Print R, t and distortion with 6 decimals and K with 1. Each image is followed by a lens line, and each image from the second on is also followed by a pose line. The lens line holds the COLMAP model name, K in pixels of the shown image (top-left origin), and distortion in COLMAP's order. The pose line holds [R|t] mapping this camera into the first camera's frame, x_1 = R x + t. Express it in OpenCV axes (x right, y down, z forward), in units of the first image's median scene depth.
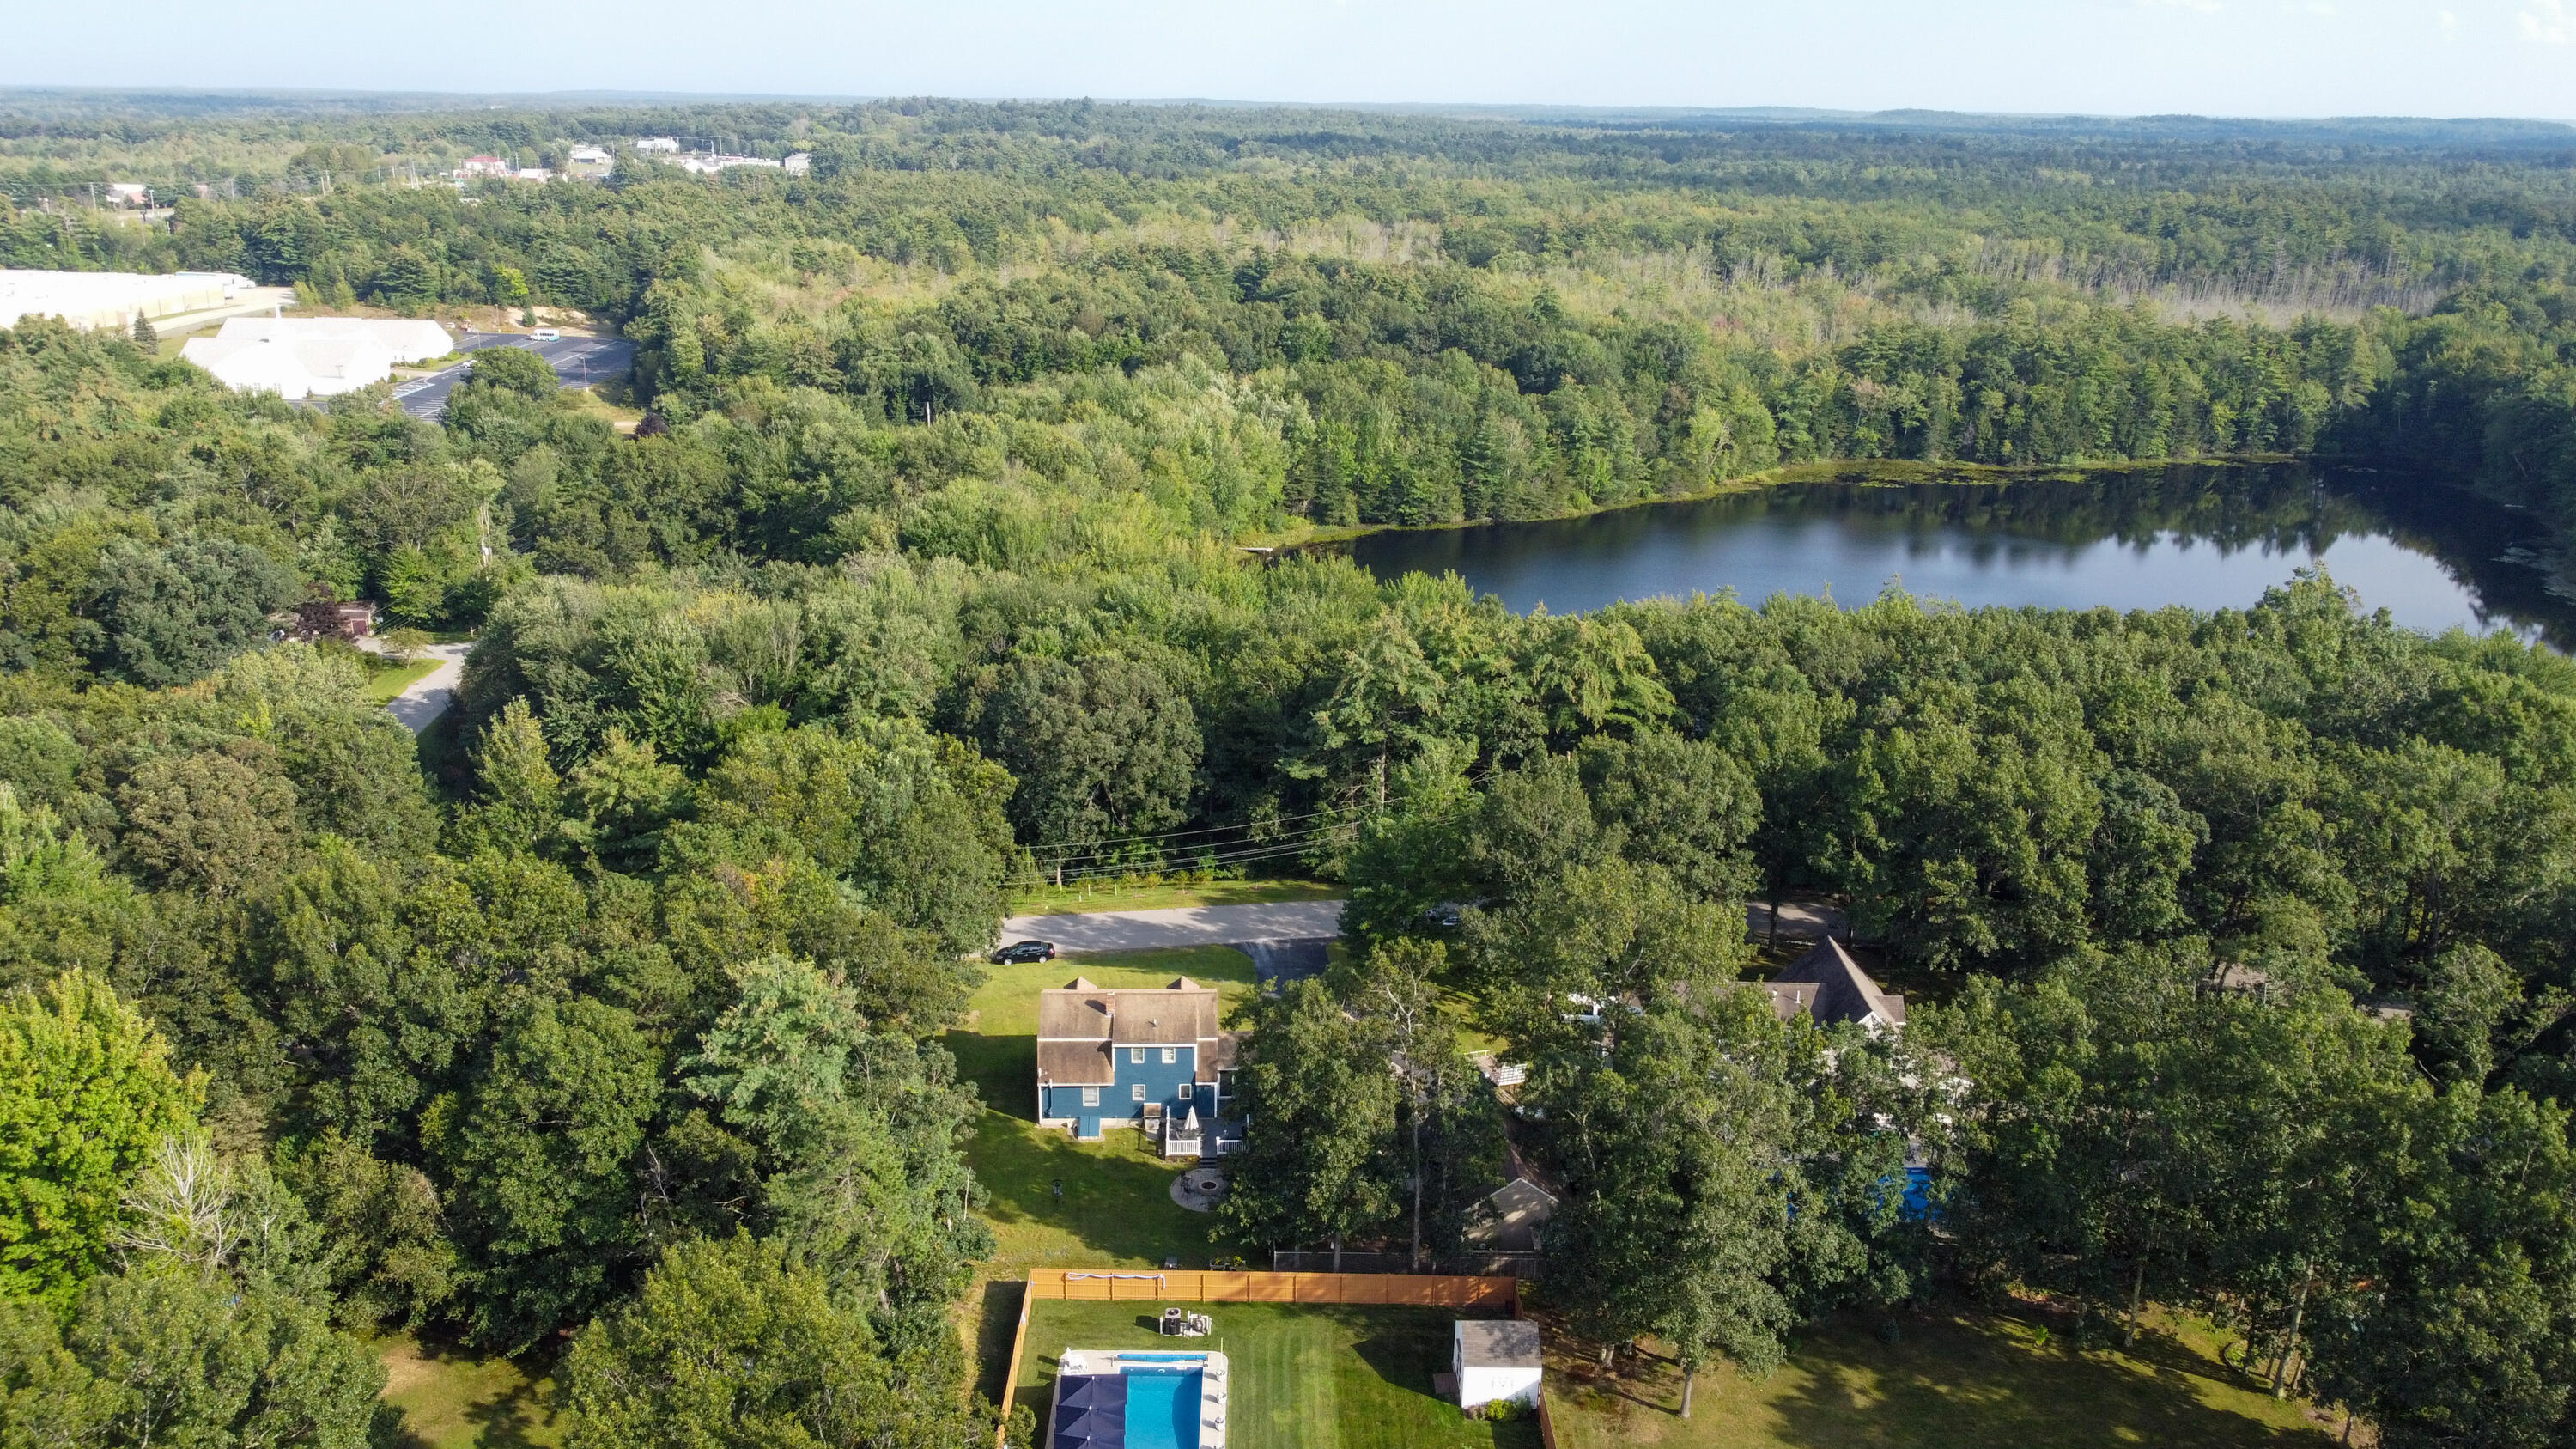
lens RADIAL K [[1950.8, 0, 1270.2], [0, 1950.8, 724.3], [0, 0, 1]] dist [0.003148, -0.013304]
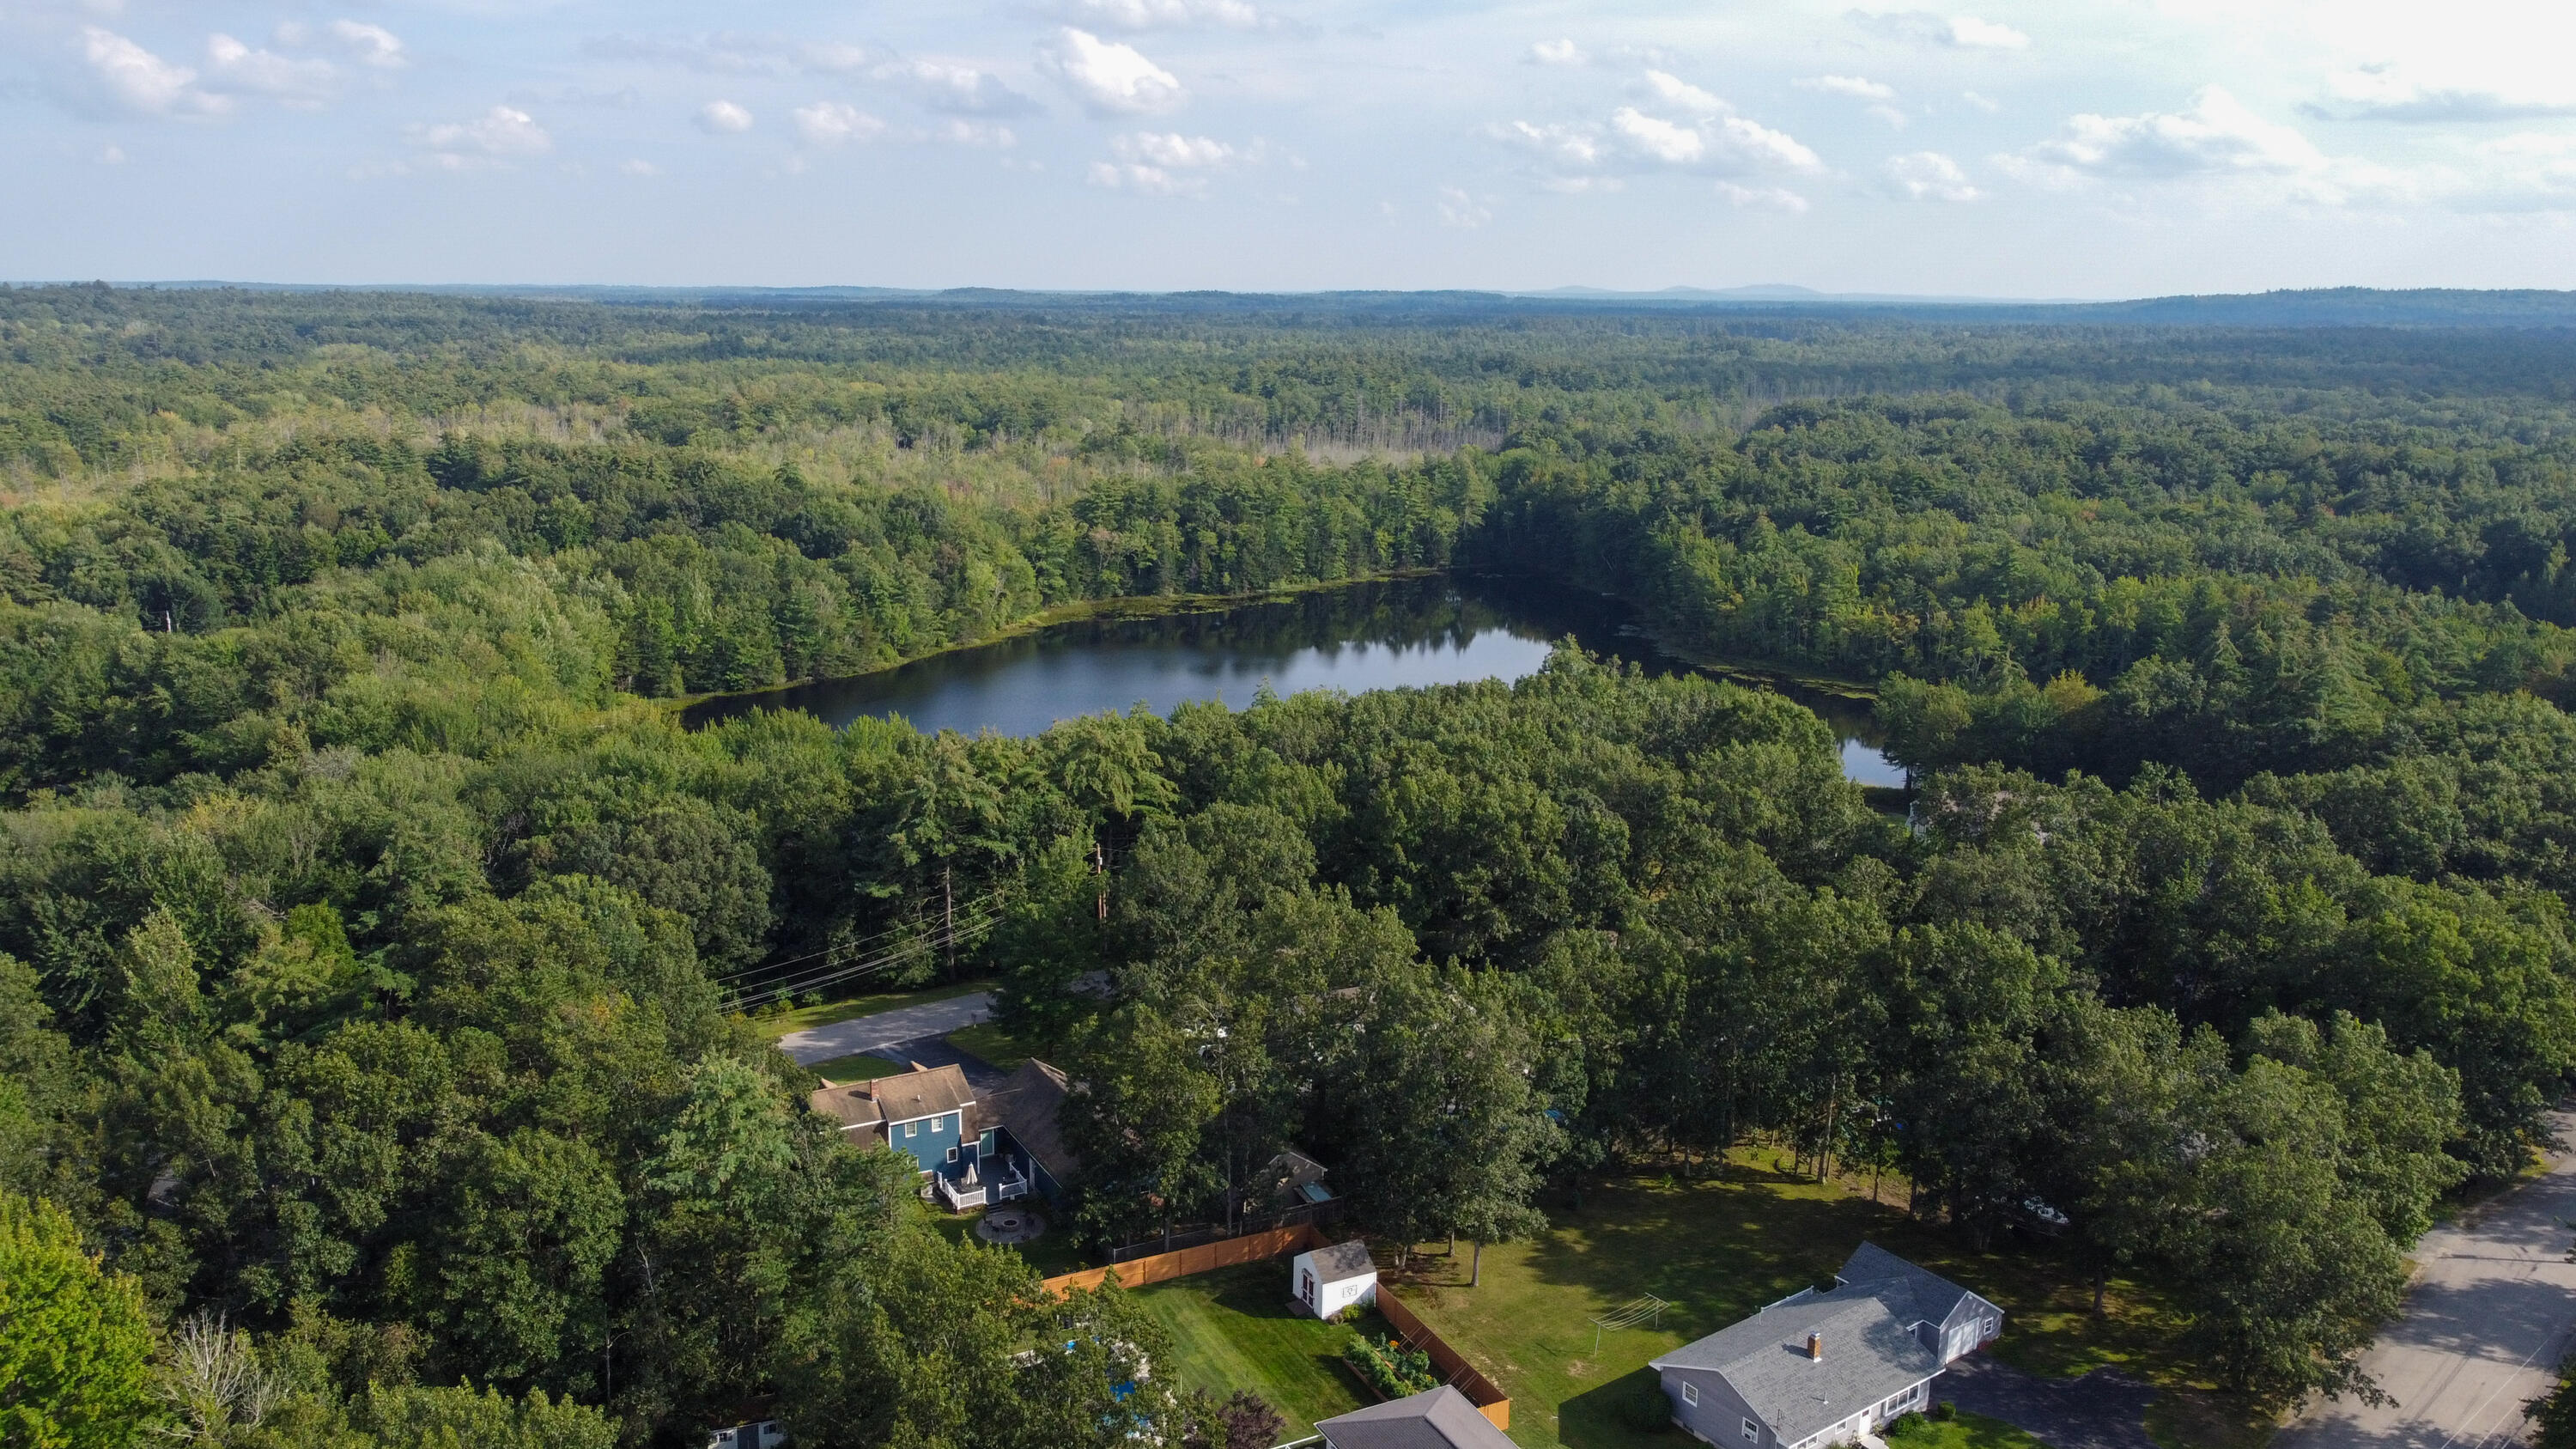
lens RADIAL K [[1950.8, 0, 1274.8], [0, 1950.8, 740.2], [0, 0, 1]] dist [0.003148, -0.013304]
pose [[0.897162, -0.106198, 0.428745, -0.241853], [0.139184, 0.989187, -0.046231, 0.021502], [-0.419199, 0.101151, 0.902242, -0.085072]]
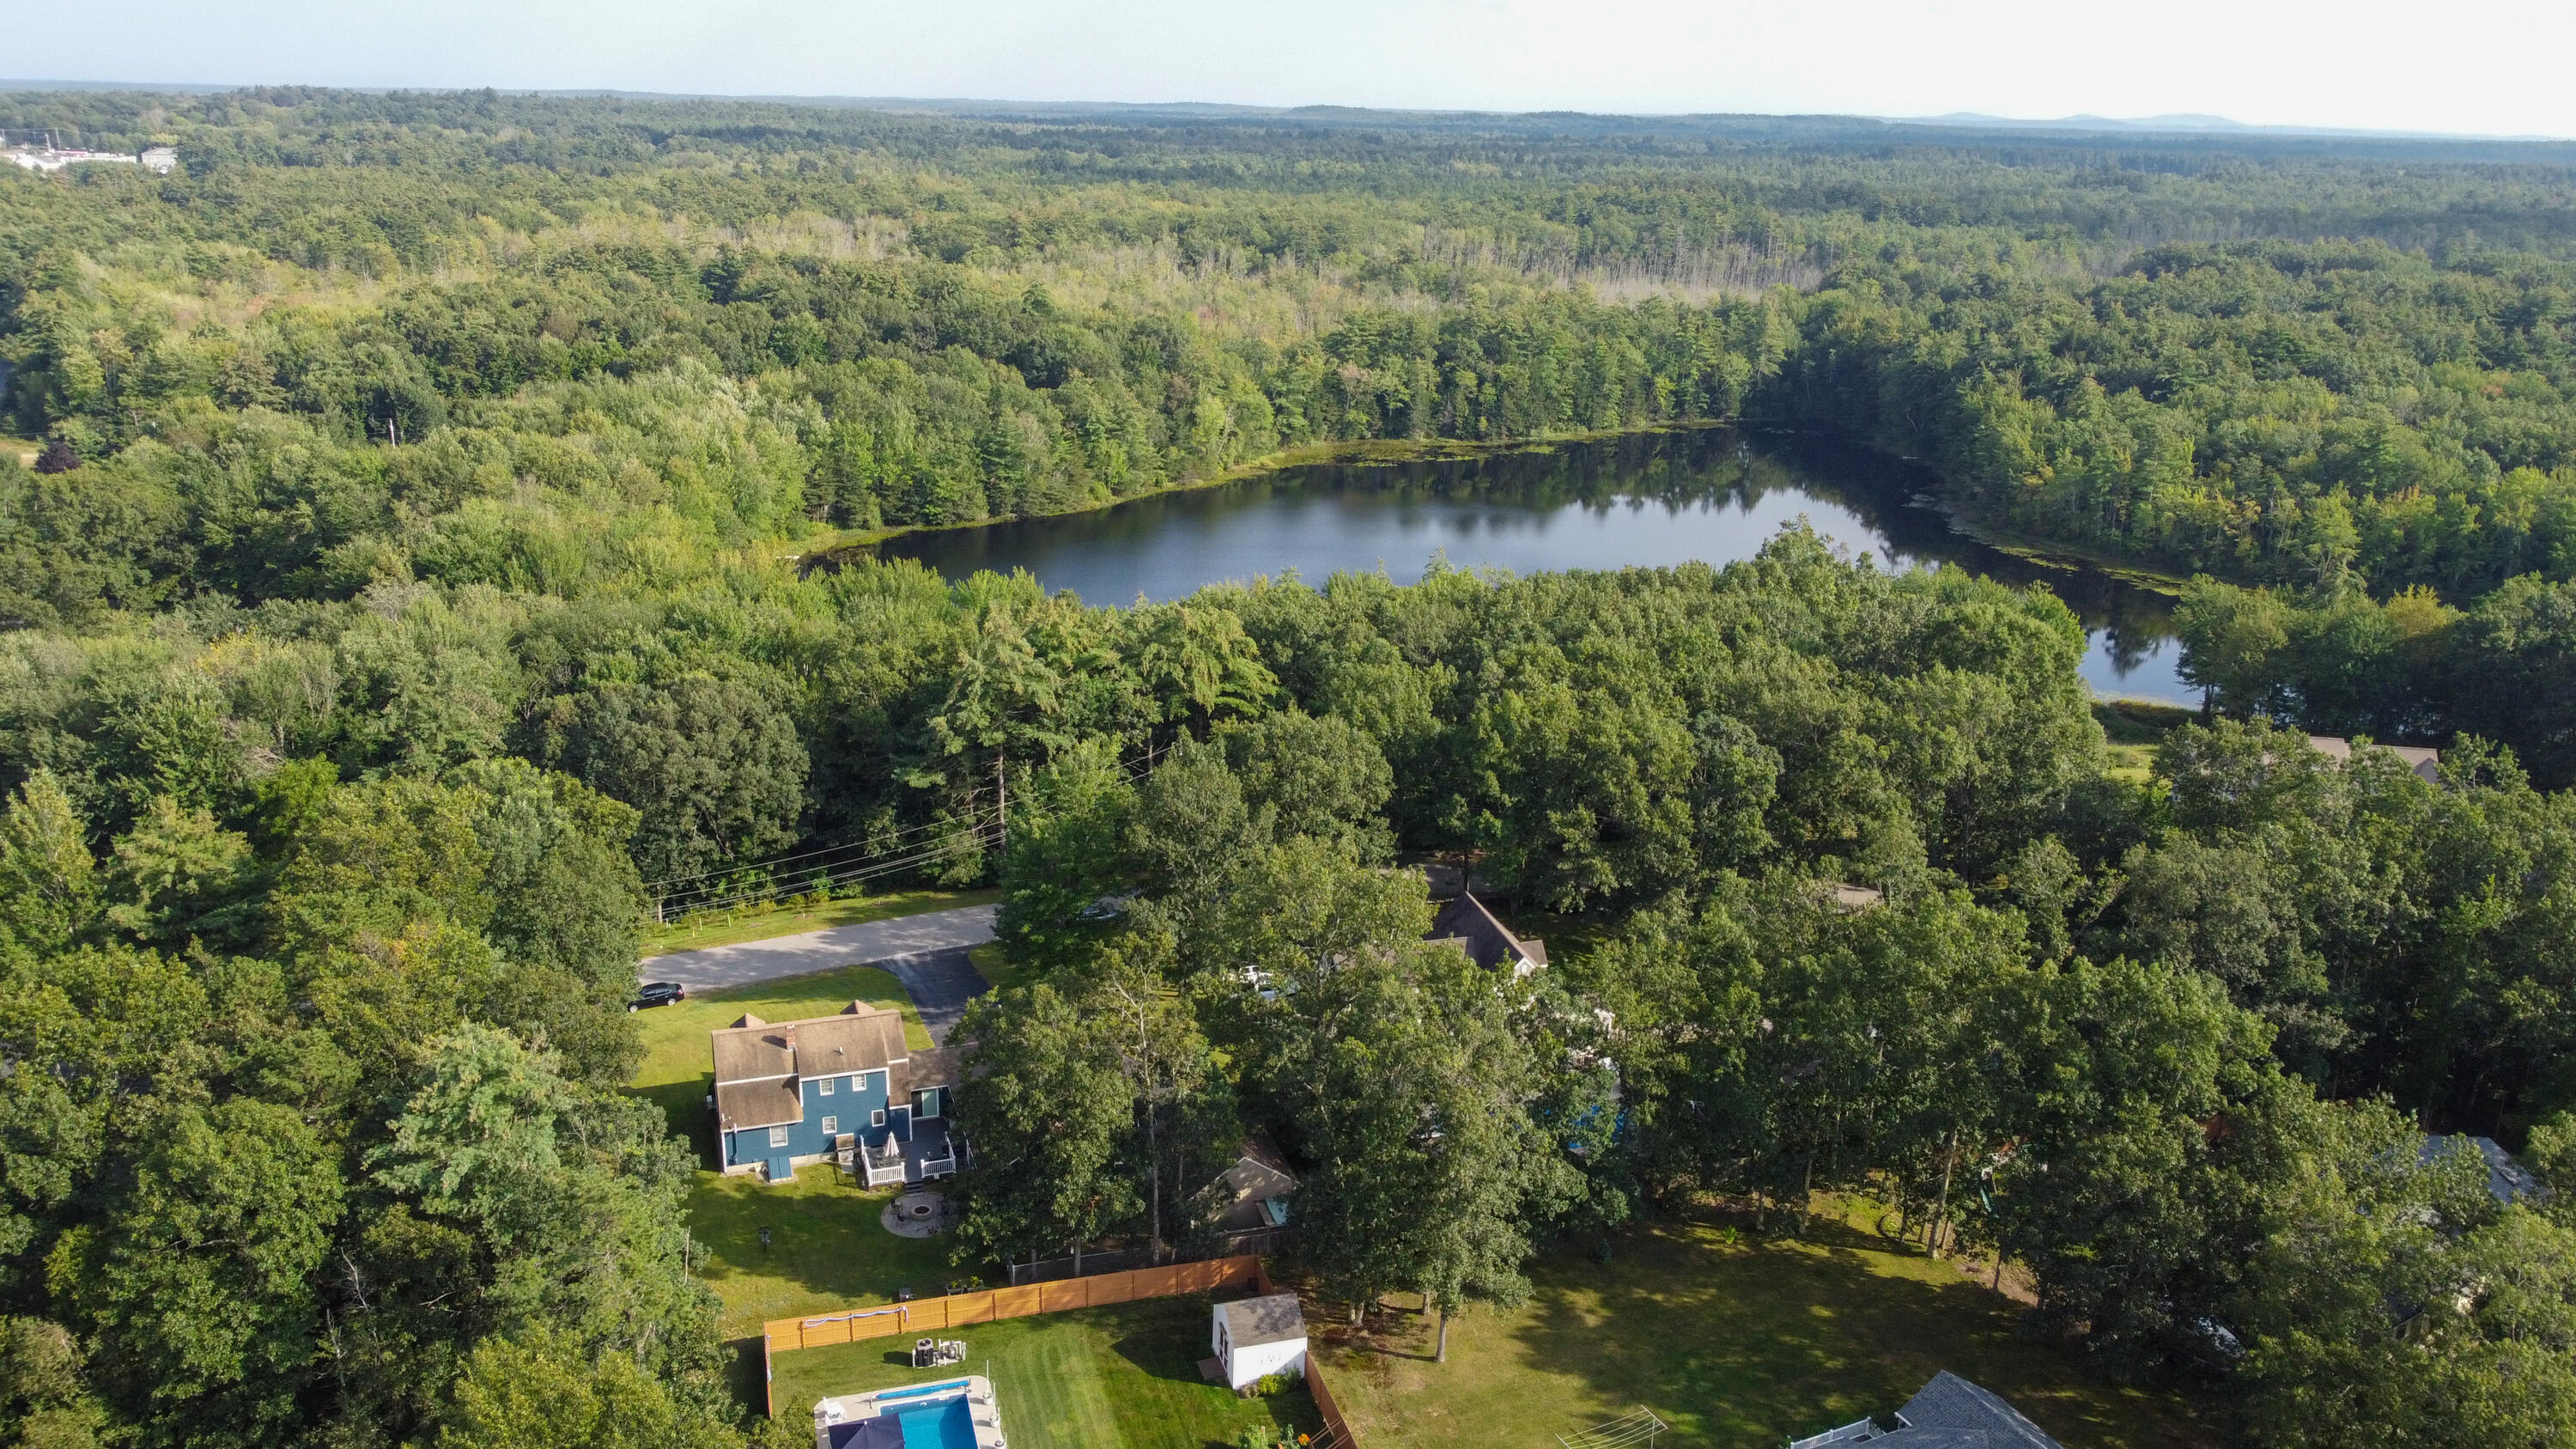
lens RADIAL K [[1950.8, 0, 1273.3], [0, 1950.8, 733.9], [0, 0, 1]] dist [0.003148, -0.013304]
pose [[0.960959, -0.079707, 0.264963, -0.069786], [0.077821, 0.996812, 0.017625, -0.002310], [-0.265523, 0.003683, 0.964098, 0.011361]]
